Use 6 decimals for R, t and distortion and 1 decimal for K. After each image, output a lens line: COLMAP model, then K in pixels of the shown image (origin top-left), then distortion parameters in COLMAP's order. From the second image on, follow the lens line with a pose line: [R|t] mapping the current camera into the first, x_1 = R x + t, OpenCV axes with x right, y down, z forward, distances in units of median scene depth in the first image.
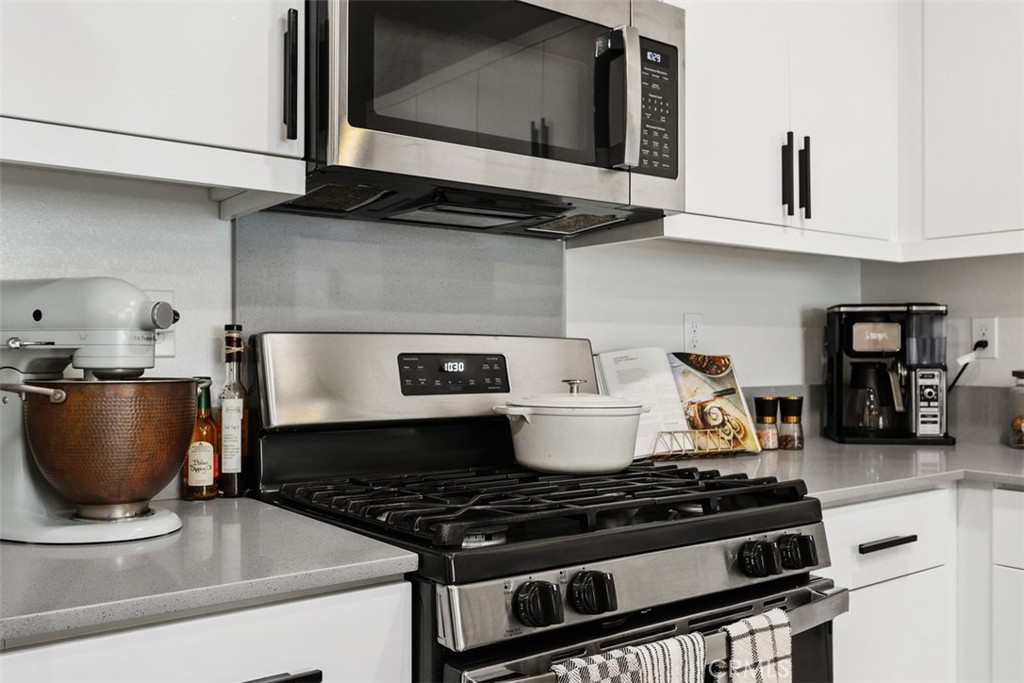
lens RADIAL K [[904.9, 0, 515.9], [0, 904.9, 342.5], [0, 0, 1]] dist [-0.005336, 0.008961]
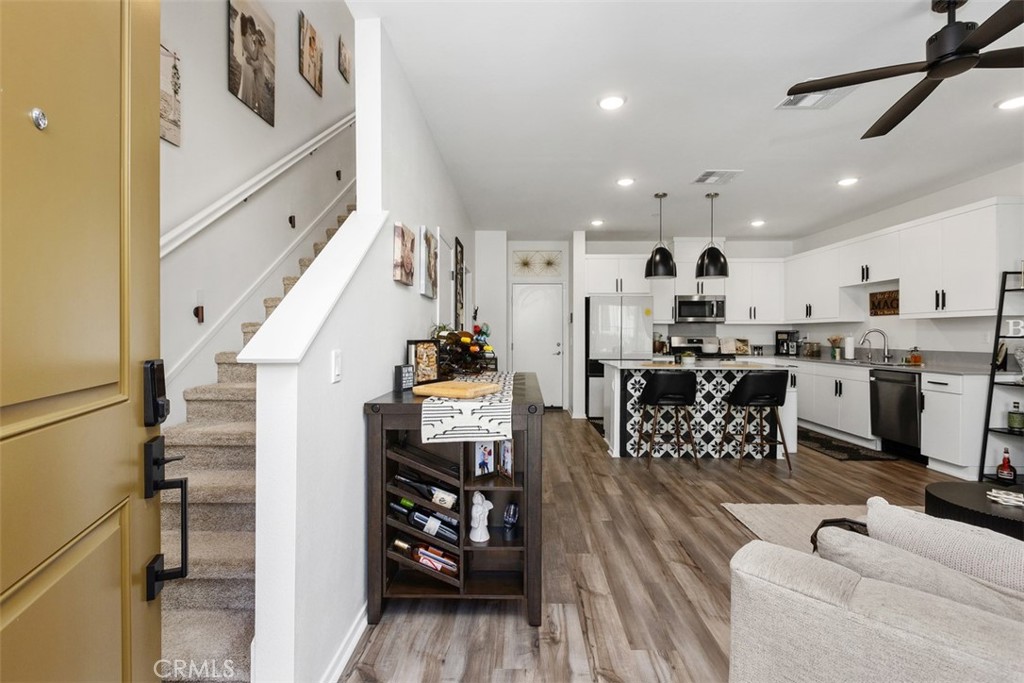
lens RADIAL K [[452.3, 0, 516.7], [0, 452.3, 335.2], [0, 0, 1]] dist [0.001173, -0.000561]
pose [[0.788587, 0.003202, -0.614915, 1.121801], [0.004378, 0.999932, 0.010820, -0.070113], [0.614908, -0.011225, 0.788519, -3.079773]]
